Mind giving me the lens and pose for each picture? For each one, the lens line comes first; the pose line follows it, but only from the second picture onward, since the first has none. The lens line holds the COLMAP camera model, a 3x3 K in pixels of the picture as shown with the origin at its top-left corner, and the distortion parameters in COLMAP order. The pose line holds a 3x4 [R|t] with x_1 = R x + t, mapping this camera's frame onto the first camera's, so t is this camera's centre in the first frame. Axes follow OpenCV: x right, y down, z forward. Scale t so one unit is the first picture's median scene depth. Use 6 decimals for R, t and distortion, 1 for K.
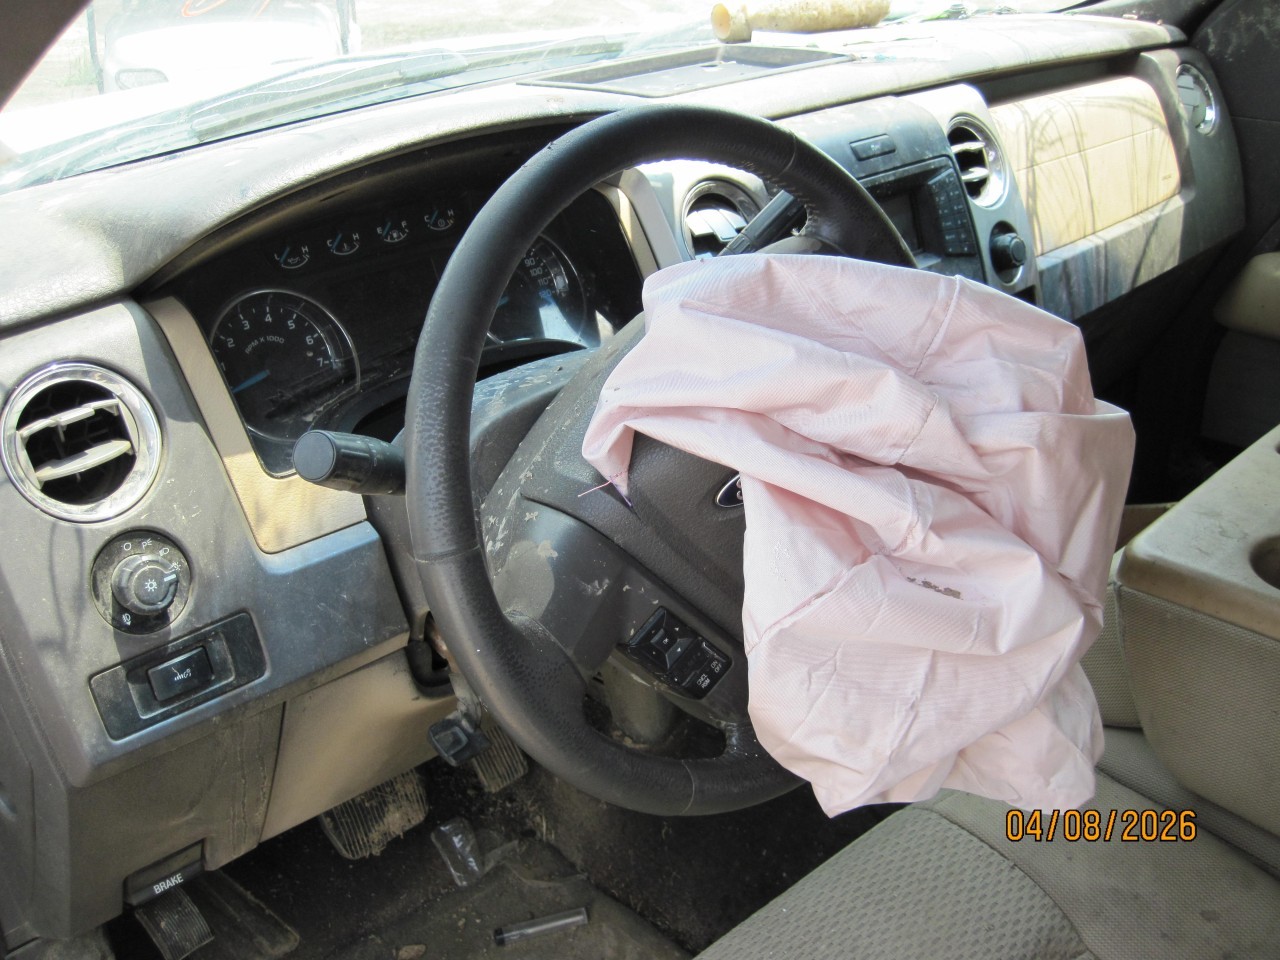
lens RADIAL K [[1293.7, 0, 640.8], [0, 1293.7, 480.5], [0, 0, 1]] dist [-0.135500, 0.000000]
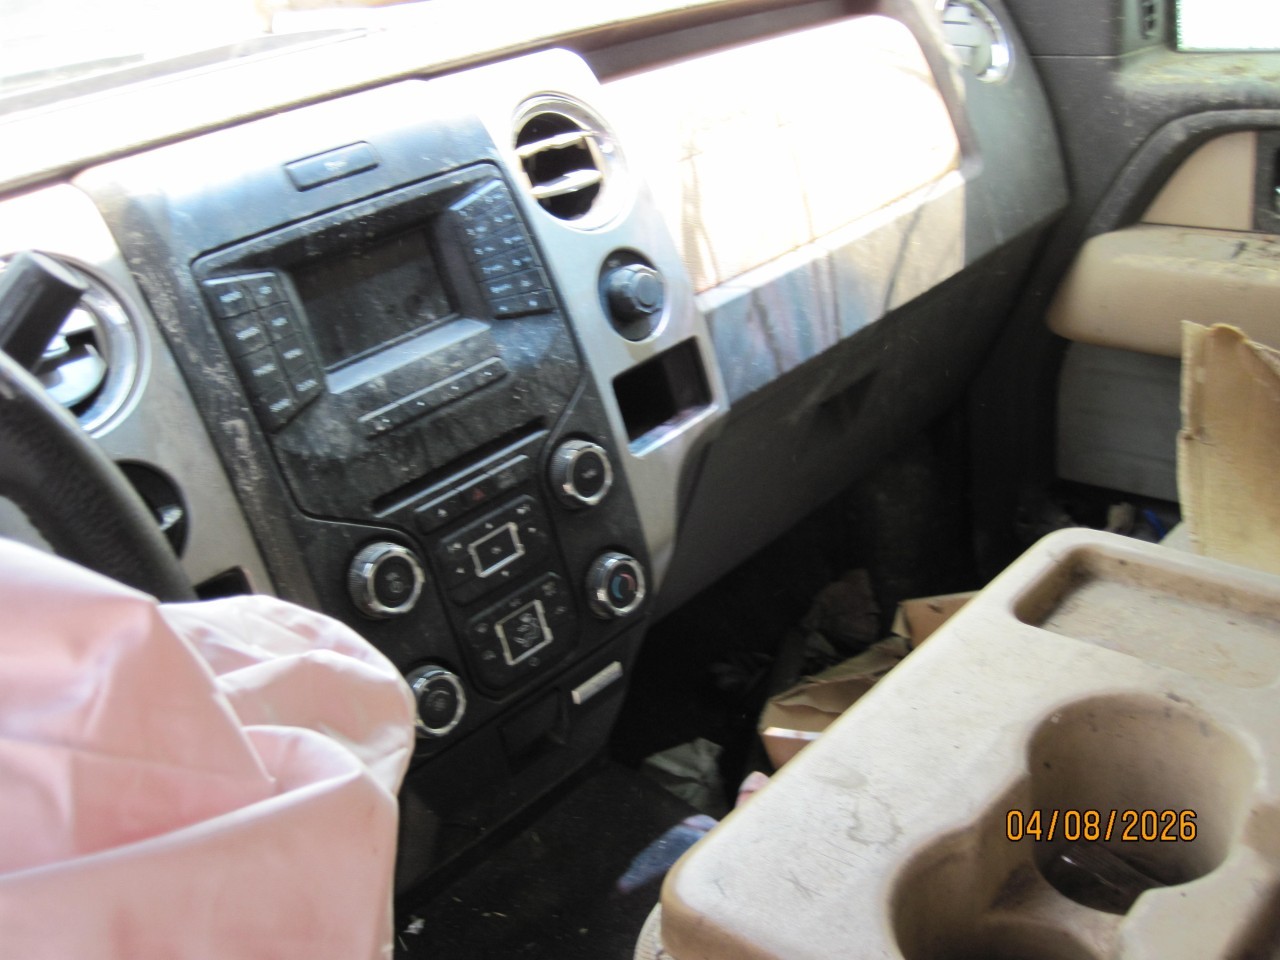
lens RADIAL K [[1293.7, 0, 639.5], [0, 1293.7, 481.0], [0, 0, 1]] dist [-0.135500, 0.000000]
pose [[0.994624, -0.103081, 0.009864, 0.269172], [0.103181, 0.994609, -0.010289, -0.074598], [-0.008750, 0.011252, 0.999898, 0.328591]]
